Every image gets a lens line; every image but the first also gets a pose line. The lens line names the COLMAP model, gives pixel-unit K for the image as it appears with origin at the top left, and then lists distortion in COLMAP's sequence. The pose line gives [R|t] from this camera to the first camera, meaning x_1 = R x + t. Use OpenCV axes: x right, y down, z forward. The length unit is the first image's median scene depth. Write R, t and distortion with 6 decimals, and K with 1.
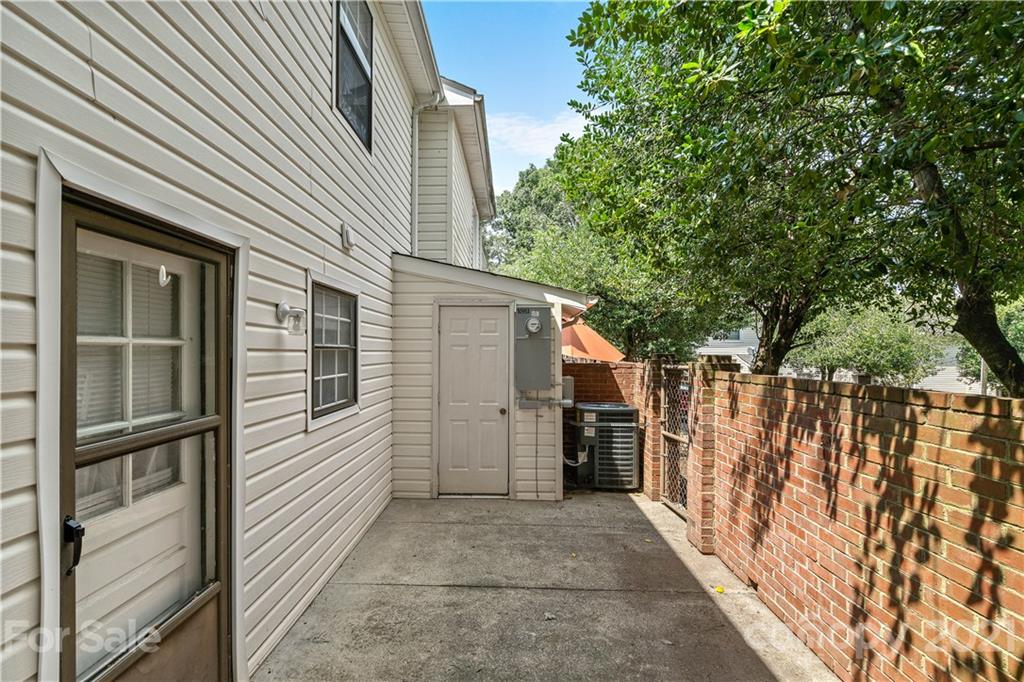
lens RADIAL K [[472.5, 0, 503.5], [0, 472.5, 330.4], [0, 0, 1]] dist [-0.002186, -0.000430]
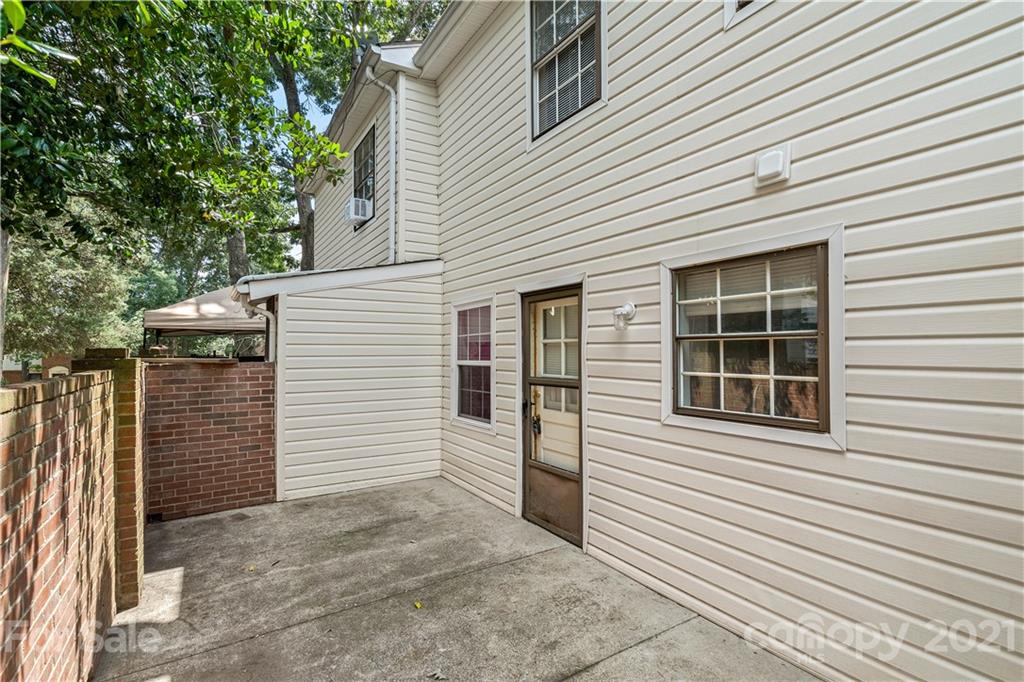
lens RADIAL K [[472.5, 0, 503.5], [0, 472.5, 330.4], [0, 0, 1]] dist [-0.002186, -0.000430]
pose [[-0.839831, -0.021545, -0.542420, 0.491870], [0.025935, 0.996479, -0.079735, 0.106307], [0.542228, -0.081032, -0.836315, 1.955567]]
